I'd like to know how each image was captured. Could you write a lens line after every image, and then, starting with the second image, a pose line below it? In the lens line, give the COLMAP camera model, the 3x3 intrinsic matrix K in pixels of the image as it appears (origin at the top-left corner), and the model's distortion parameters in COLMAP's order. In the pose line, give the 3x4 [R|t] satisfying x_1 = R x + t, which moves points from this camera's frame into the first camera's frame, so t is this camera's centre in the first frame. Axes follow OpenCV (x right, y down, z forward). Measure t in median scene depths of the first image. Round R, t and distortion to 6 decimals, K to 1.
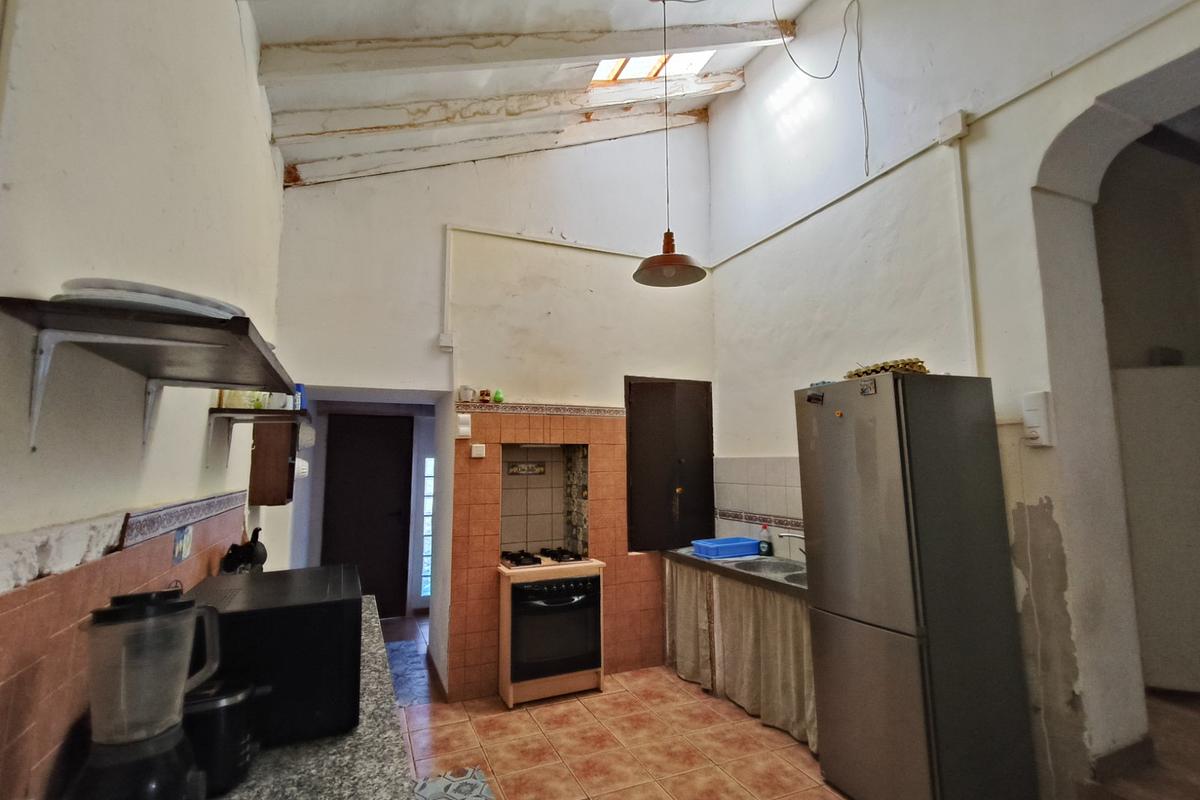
lens RADIAL K [[566.6, 0, 600.0], [0, 566.6, 400.0], [0, 0, 1]] dist [-0.001059, -0.000146]
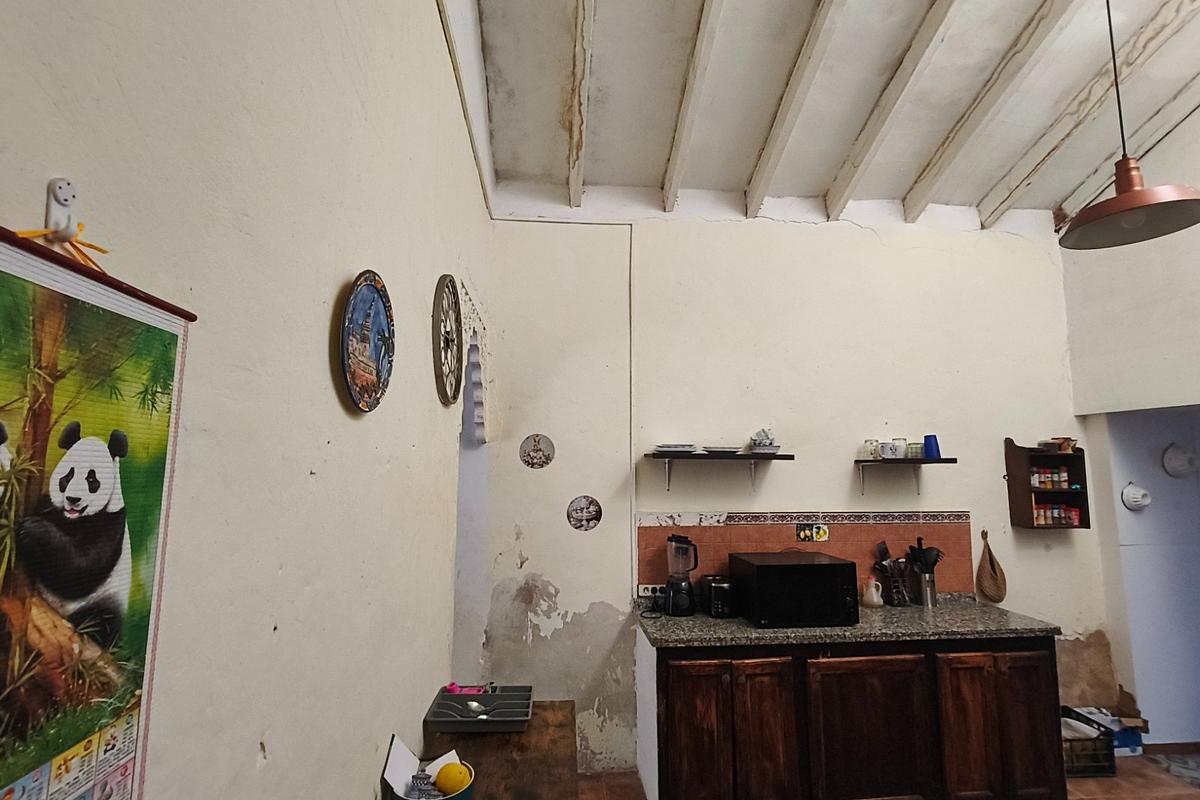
lens RADIAL K [[566.6, 0, 600.0], [0, 566.6, 400.0], [0, 0, 1]] dist [-0.001059, -0.000146]
pose [[-0.320434, -0.106328, -0.941285, 0.728714], [0.107313, 0.983209, -0.147595, 0.002987], [0.941173, -0.148306, -0.303643, 0.490189]]
